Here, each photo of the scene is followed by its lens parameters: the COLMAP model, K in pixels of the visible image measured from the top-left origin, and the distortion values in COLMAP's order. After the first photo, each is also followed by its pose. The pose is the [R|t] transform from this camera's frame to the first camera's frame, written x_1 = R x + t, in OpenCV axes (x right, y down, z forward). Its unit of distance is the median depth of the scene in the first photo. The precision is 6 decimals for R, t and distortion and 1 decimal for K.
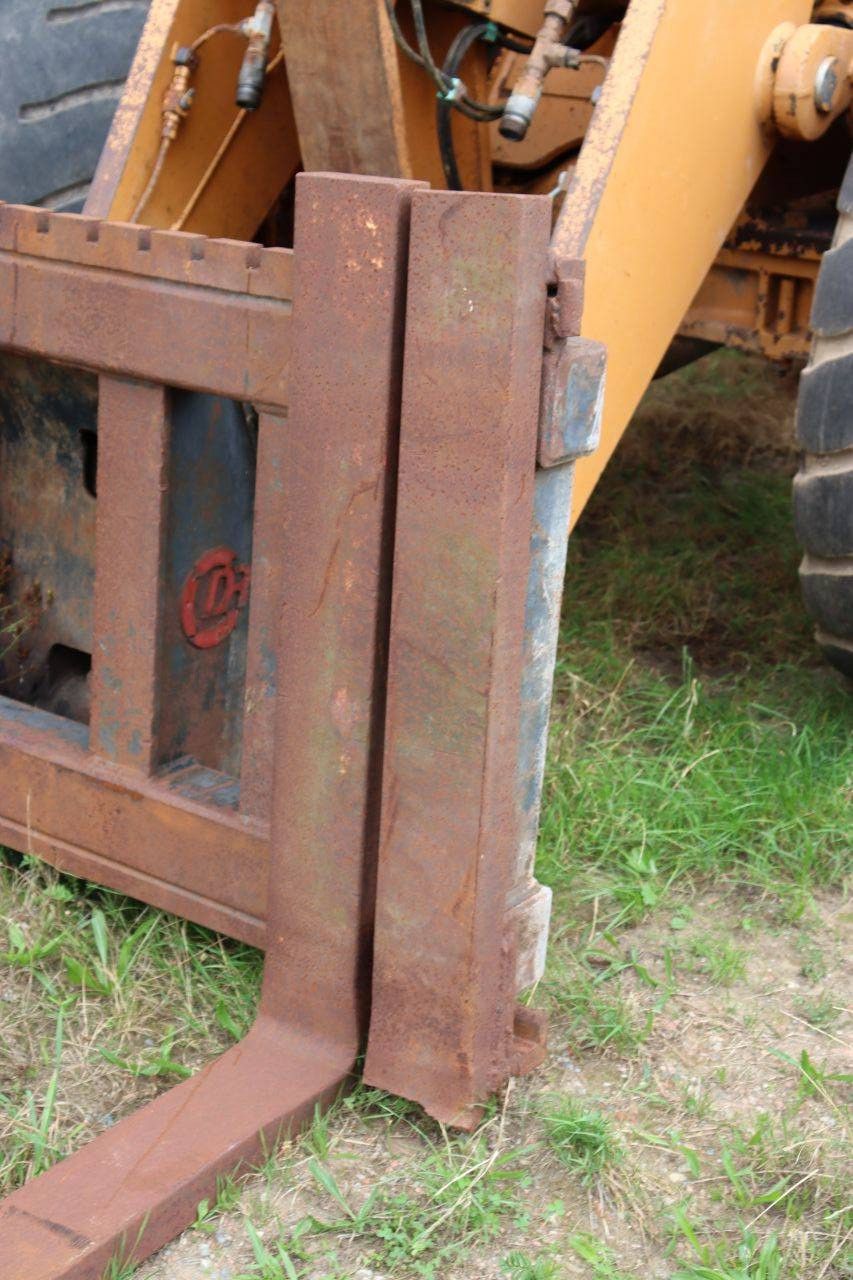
lens RADIAL K [[1914.5, 0, 428.4], [0, 1914.5, 635.1], [0, 0, 1]] dist [0.075169, 0.000000]
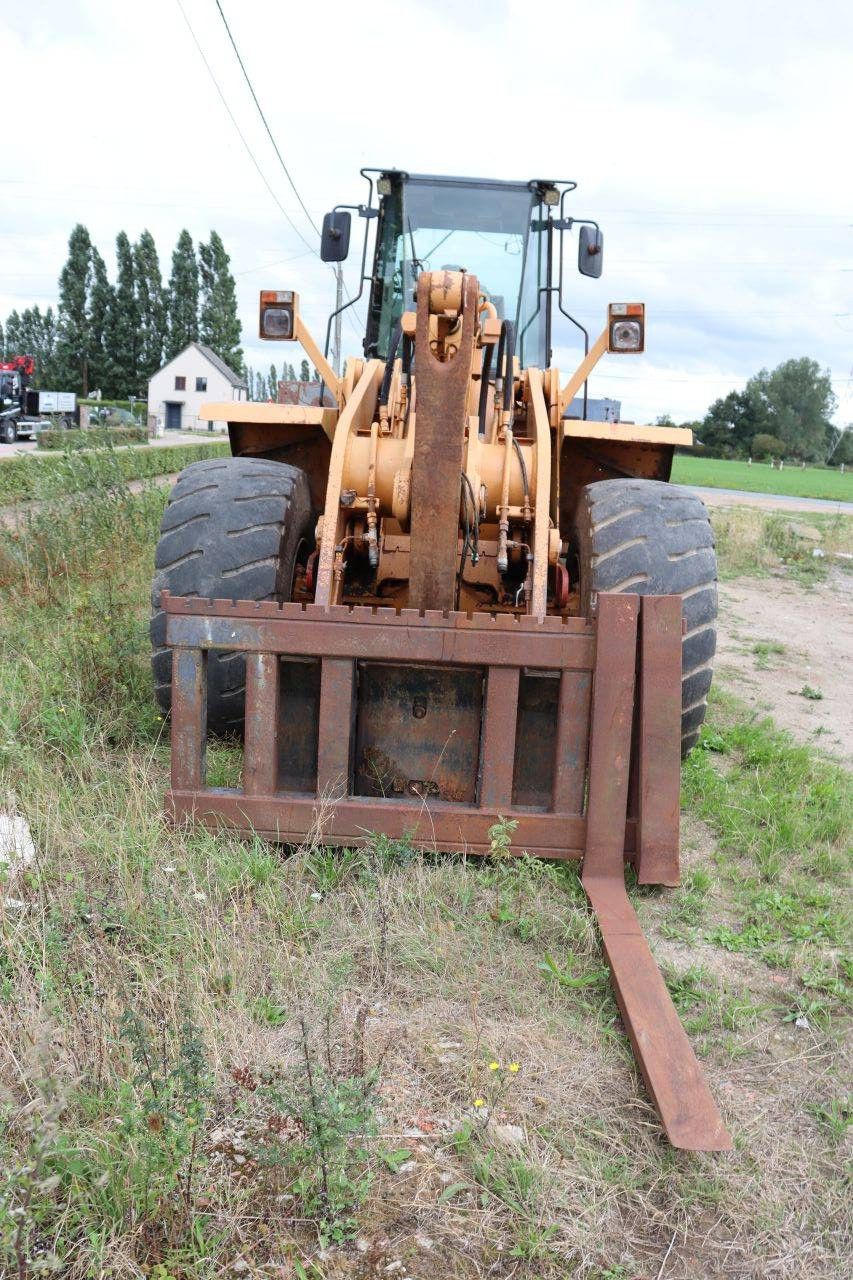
lens RADIAL K [[1024.8, 0, 418.1], [0, 1024.8, 635.0], [0, 0, 1]] dist [-0.135848, 0.076784]
pose [[0.850604, -0.097858, 0.516621, -0.978504], [0.177494, 0.978295, -0.106931, -0.037748], [-0.494943, 0.182653, 0.849511, -0.219836]]
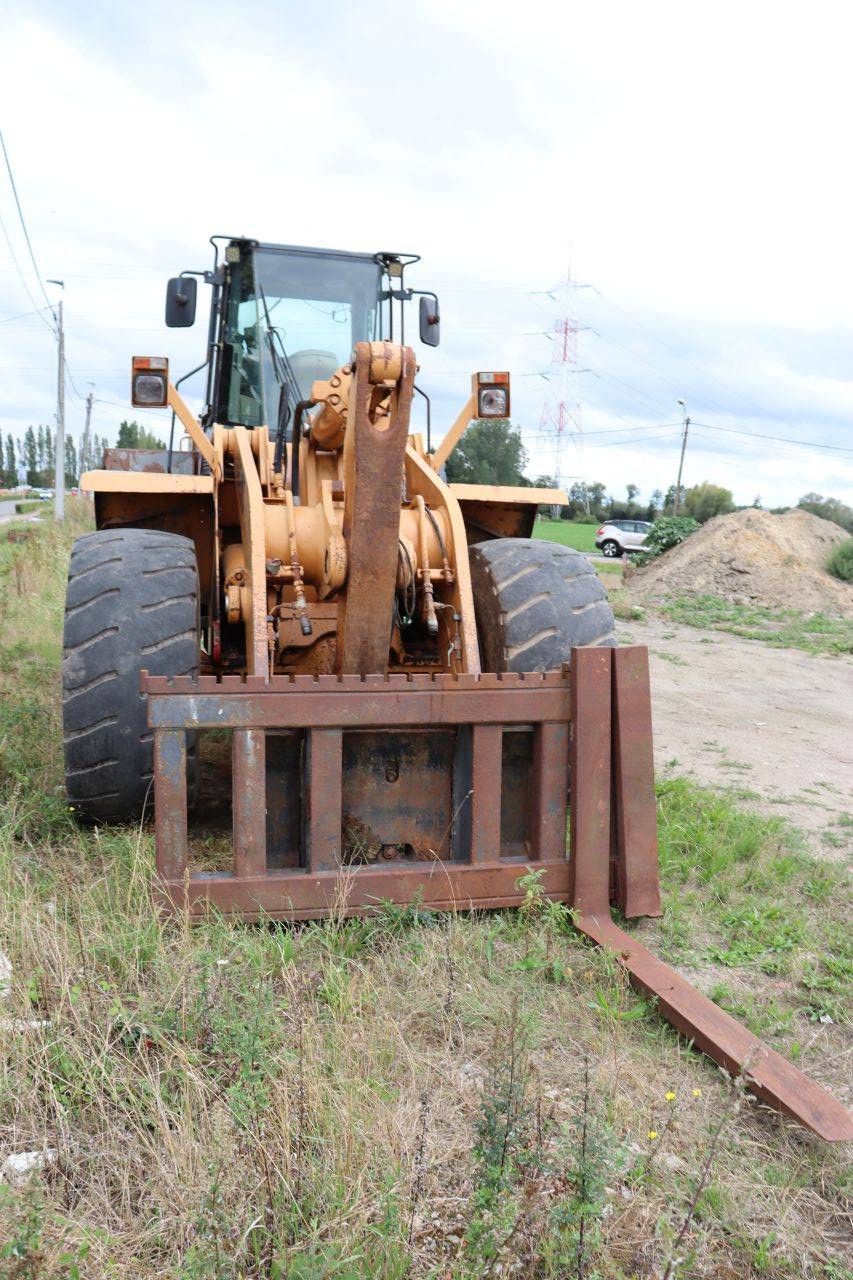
lens RADIAL K [[1024.8, 0, 400.5], [0, 1024.8, 646.2], [0, 0, 1]] dist [-0.135848, 0.076784]
pose [[0.682790, -0.117133, 0.721164, -1.278586], [0.265089, 0.959519, -0.095136, -0.126548], [-0.680827, 0.256130, 0.686201, -0.013812]]
